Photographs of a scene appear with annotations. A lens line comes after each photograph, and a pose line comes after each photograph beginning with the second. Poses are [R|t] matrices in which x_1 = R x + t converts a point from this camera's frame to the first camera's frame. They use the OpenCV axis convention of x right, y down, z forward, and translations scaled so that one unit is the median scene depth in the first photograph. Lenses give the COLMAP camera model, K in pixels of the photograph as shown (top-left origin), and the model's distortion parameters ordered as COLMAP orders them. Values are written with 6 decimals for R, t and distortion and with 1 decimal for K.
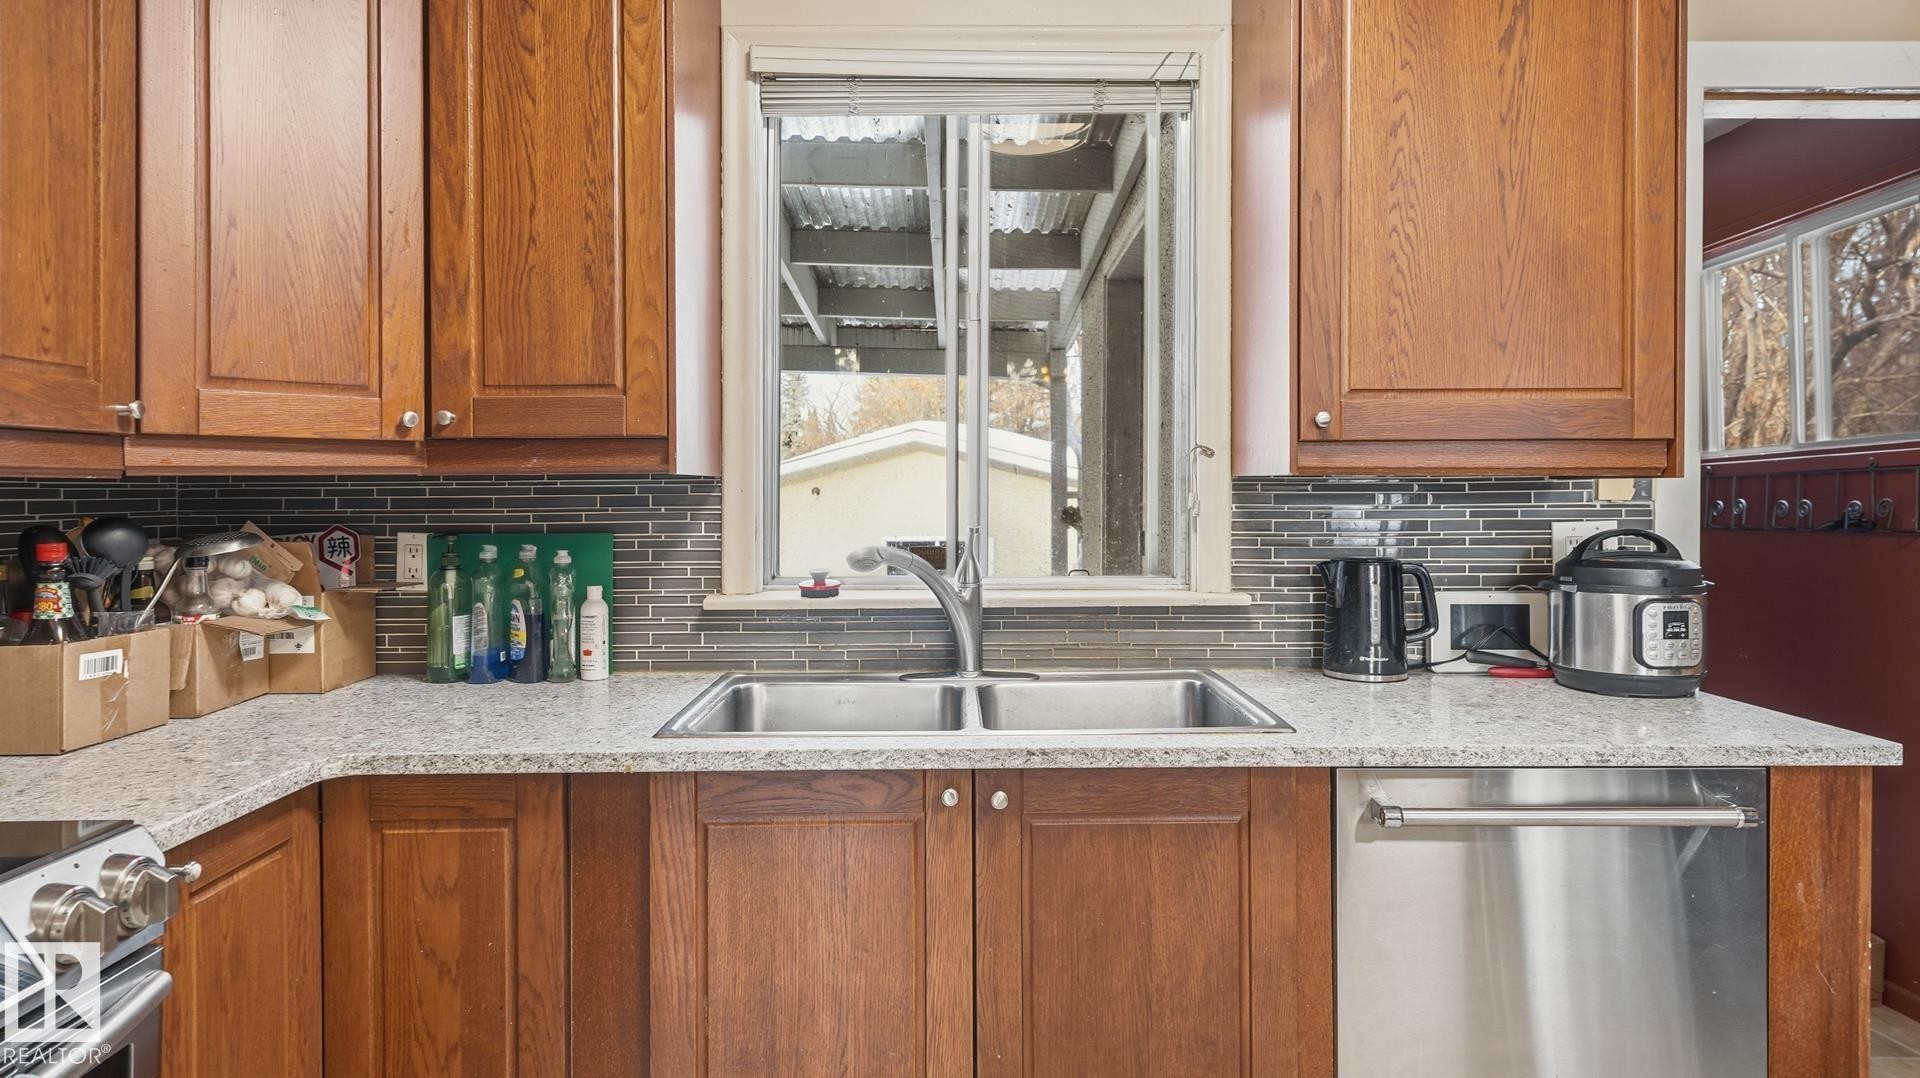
lens RADIAL K [[1130.1, 0, 957.8], [0, 1130.1, 495.3], [0, 0, 1]] dist [0.004266, 0.001464]
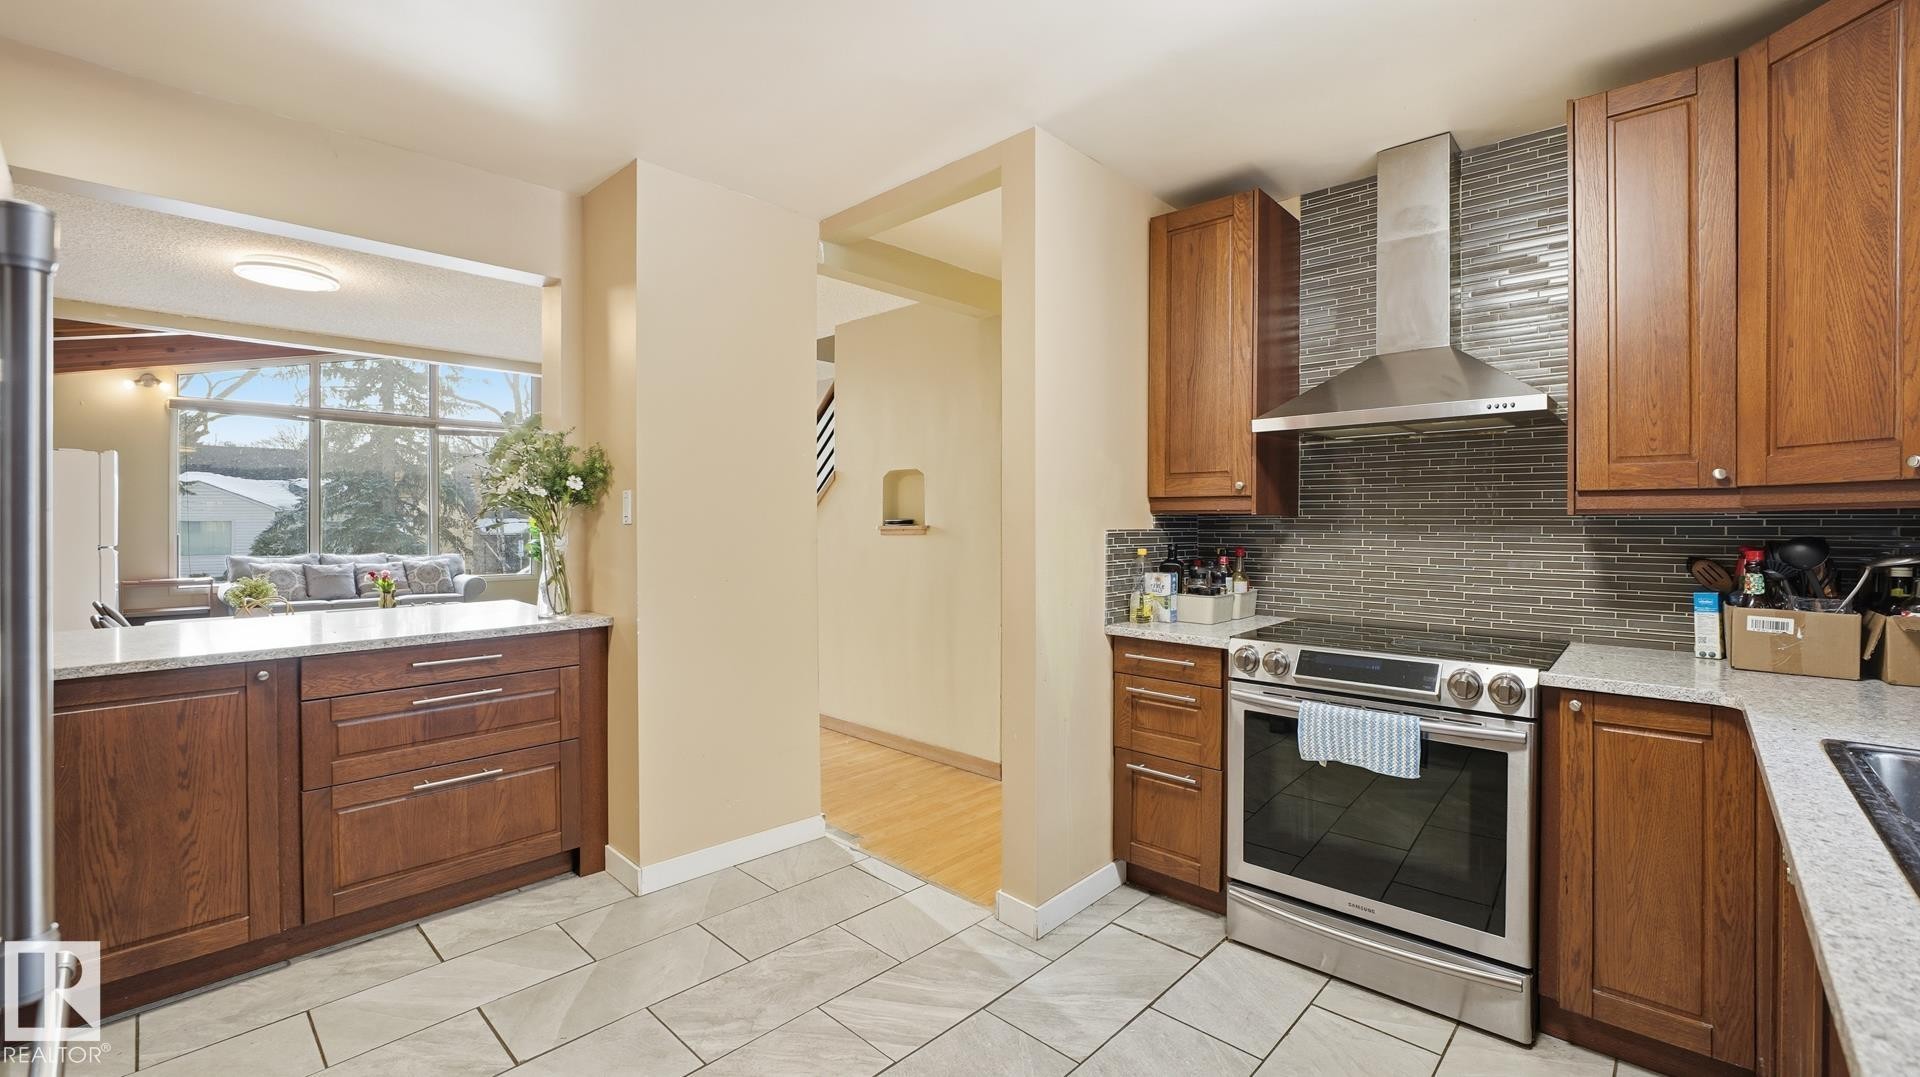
lens RADIAL K [[795.3, 0, 933.7], [0, 795.3, 535.1], [0, 0, 1]] dist [-0.000900, 0.000034]
pose [[-0.701483, 0.015565, -0.712516, 0.809782], [-0.000826, 0.999743, 0.022653, -0.006936], [0.712685, 0.016479, -0.701290, 0.815064]]
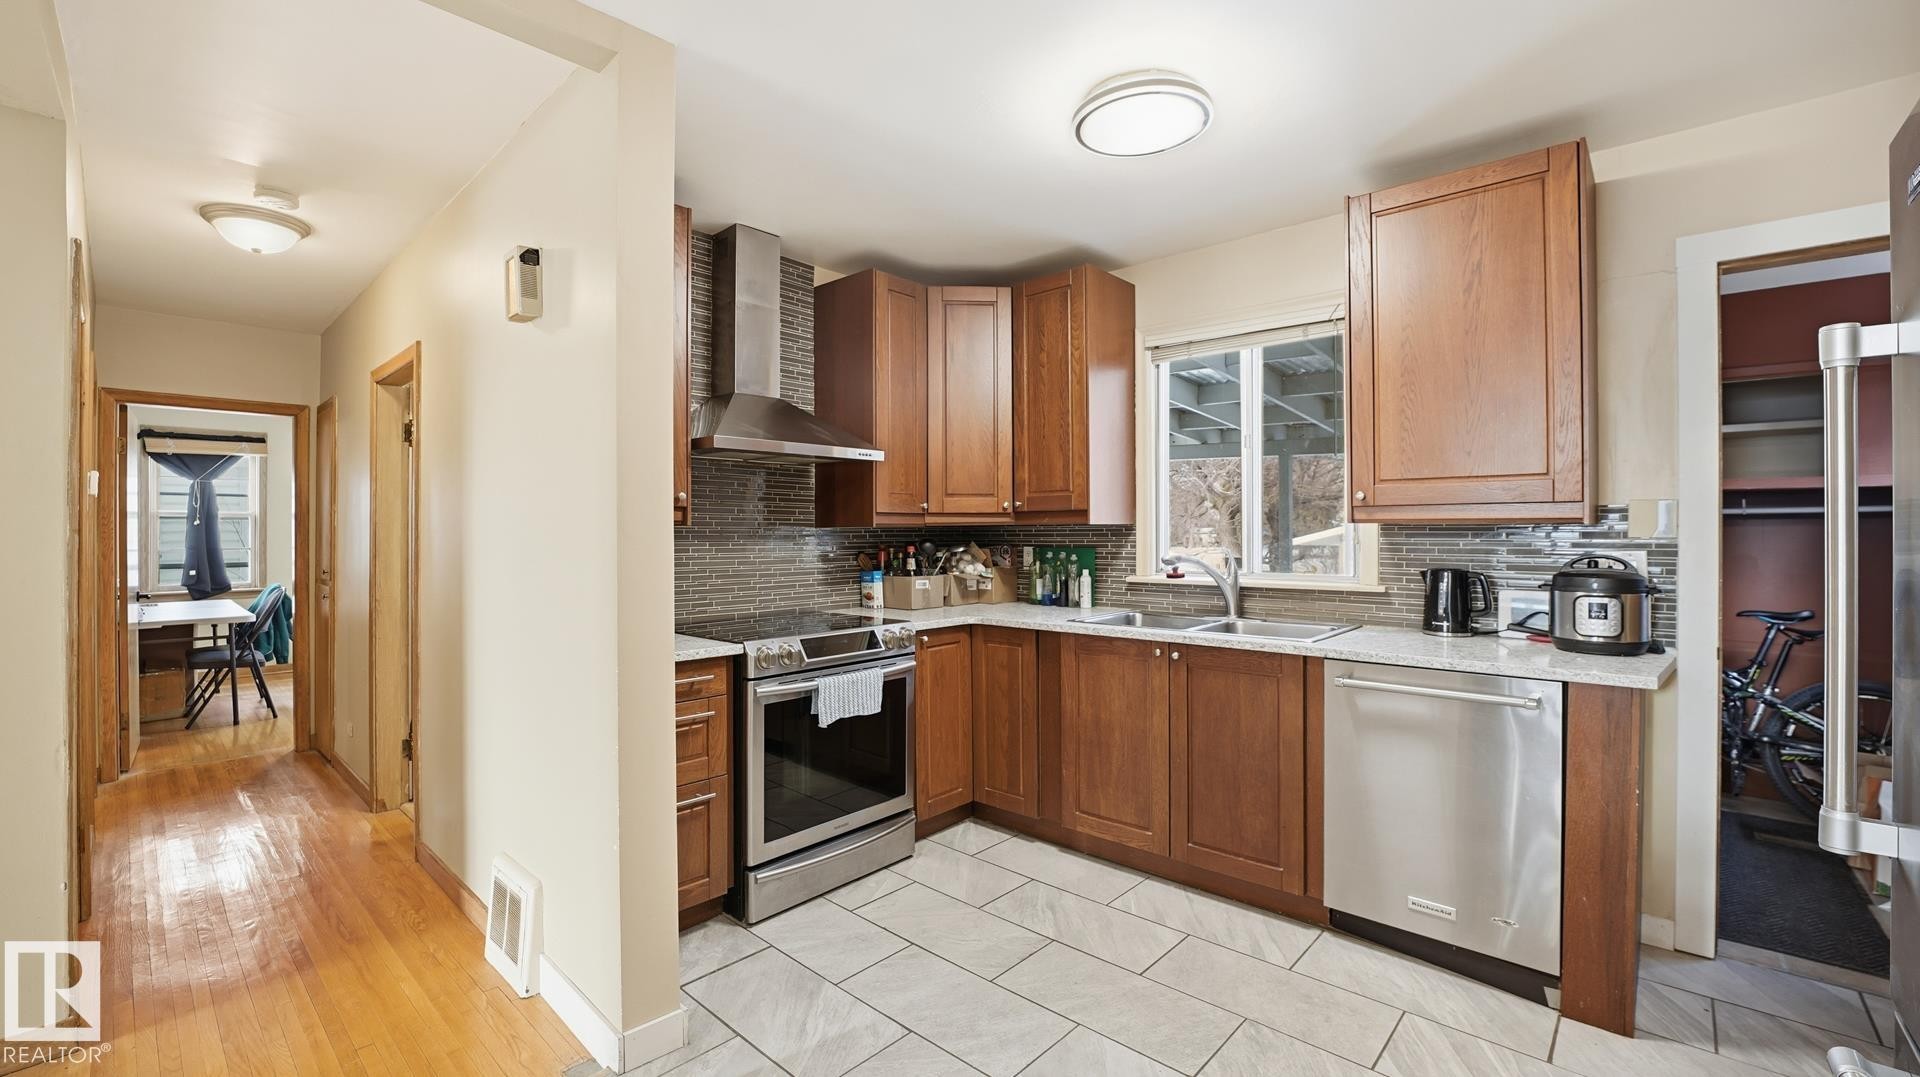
lens RADIAL K [[810.2, 0, 960.0], [0, 810.2, 538.5], [0, 0, 1]] dist [-0.019738, 0.000041]
pose [[0.735784, 0.008025, -0.677169, 0.763135], [-0.002461, 0.999955, 0.009177, -0.002287], [0.677212, -0.005086, 0.735771, -0.537498]]
